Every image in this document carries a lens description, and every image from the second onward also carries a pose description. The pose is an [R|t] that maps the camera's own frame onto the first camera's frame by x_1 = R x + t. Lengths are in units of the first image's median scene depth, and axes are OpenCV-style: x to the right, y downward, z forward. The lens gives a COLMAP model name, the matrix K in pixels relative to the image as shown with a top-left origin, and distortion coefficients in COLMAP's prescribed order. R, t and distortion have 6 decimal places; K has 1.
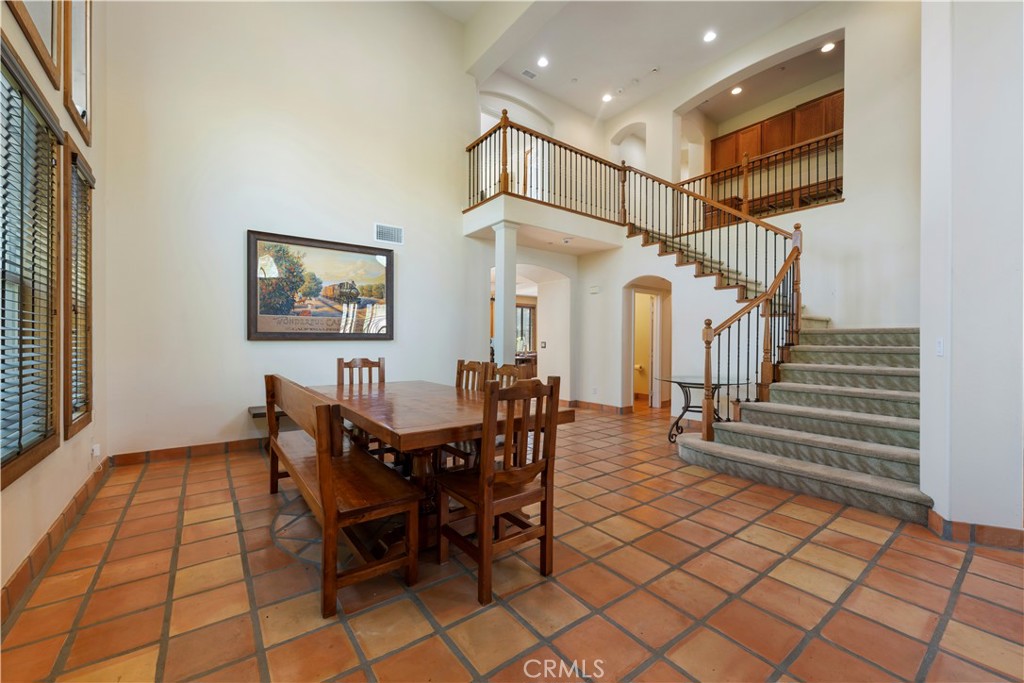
lens RADIAL K [[403.5, 0, 506.4], [0, 403.5, 340.8], [0, 0, 1]] dist [-0.001125, -0.000869]
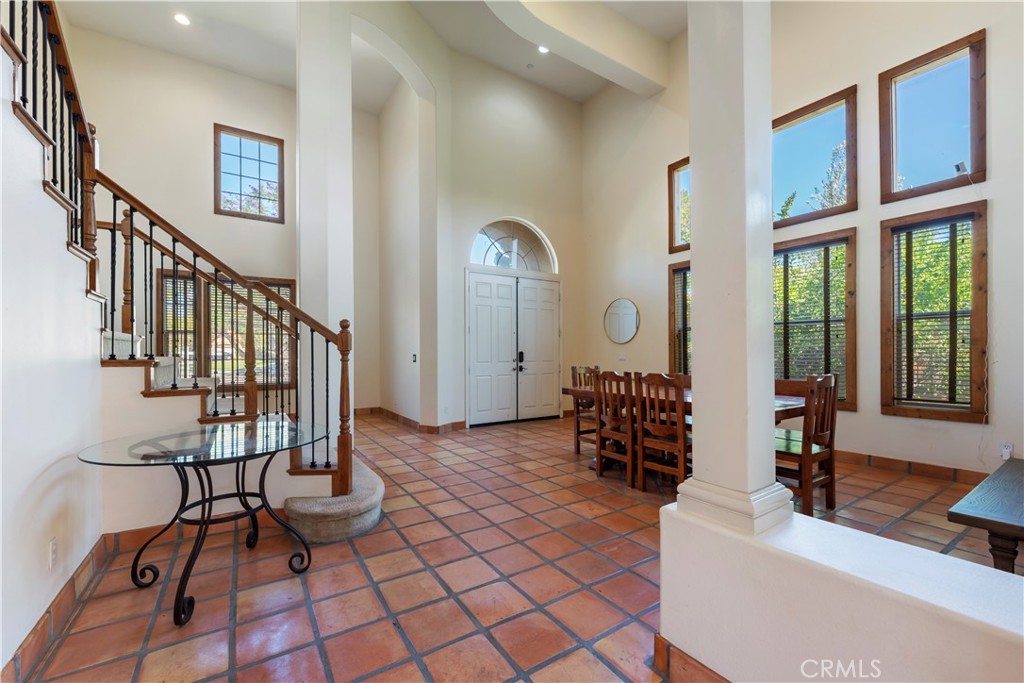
lens RADIAL K [[403.5, 0, 510.7], [0, 403.5, 355.5], [0, 0, 1]] dist [-0.001125, -0.000869]
pose [[-0.998305, -0.004370, 0.058041, 0.157270], [-0.003771, 0.999939, 0.010428, 0.000980], [-0.058083, 0.010192, -0.998260, 1.509189]]
